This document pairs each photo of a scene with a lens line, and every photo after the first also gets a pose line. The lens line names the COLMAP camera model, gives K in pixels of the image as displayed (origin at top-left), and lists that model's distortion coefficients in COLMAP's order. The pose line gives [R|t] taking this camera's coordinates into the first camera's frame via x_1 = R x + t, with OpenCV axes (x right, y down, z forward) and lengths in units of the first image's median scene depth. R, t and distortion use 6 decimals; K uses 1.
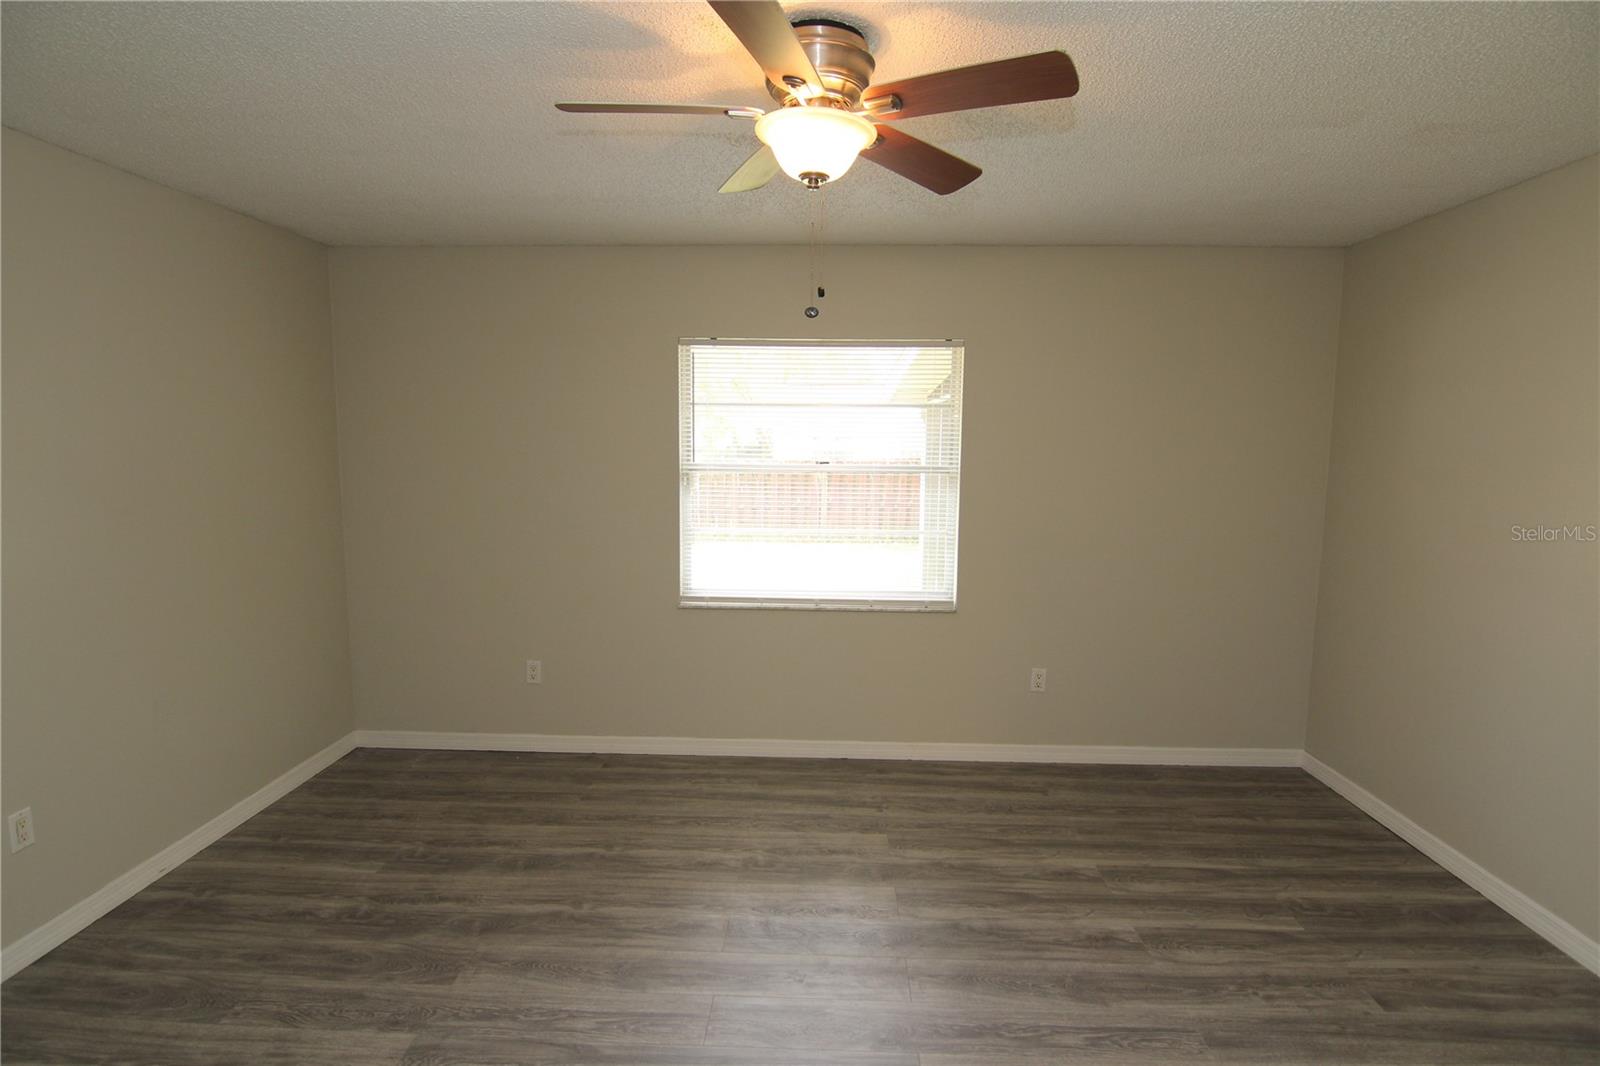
lens RADIAL K [[807.2, 0, 800.1], [0, 807.2, 536.4], [0, 0, 1]] dist [-0.004252, -0.013165]
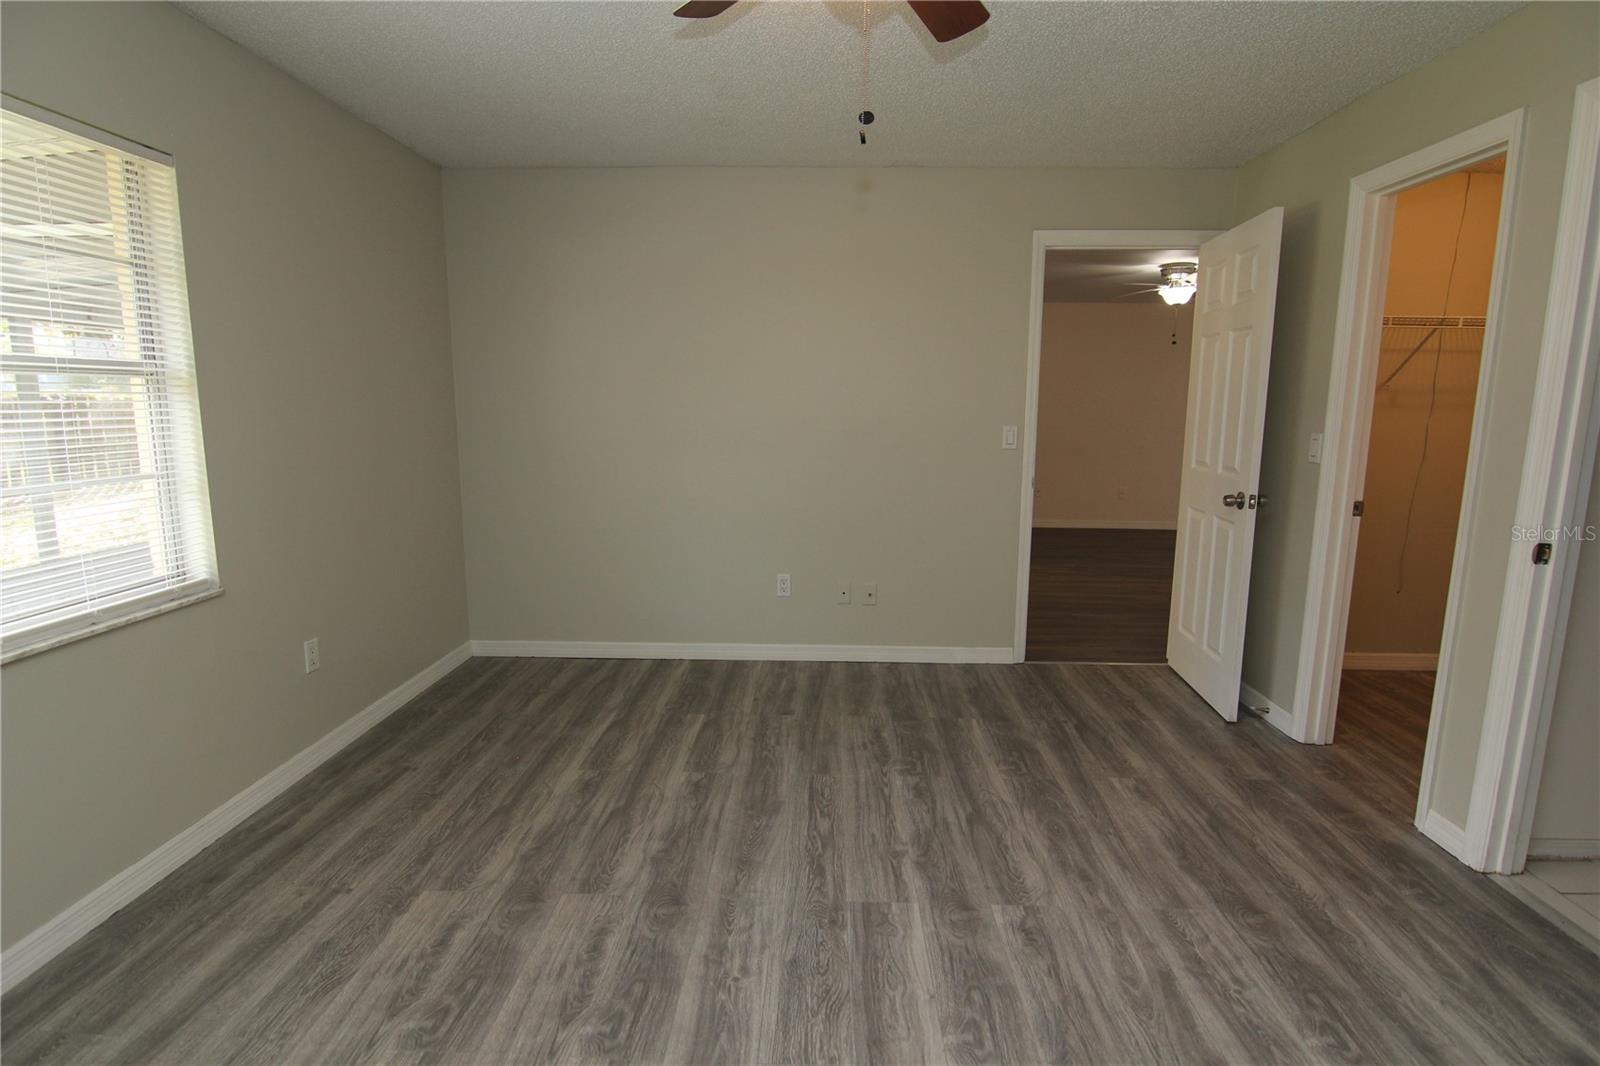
lens RADIAL K [[807.2, 0, 800.1], [0, 807.2, 536.4], [0, 0, 1]] dist [-0.004252, -0.013165]
pose [[-0.004234, -0.170729, 0.985309, -0.527631], [0.113592, 0.978858, 0.170100, -0.008825], [-0.993519, 0.112643, 0.015249, 0.641401]]
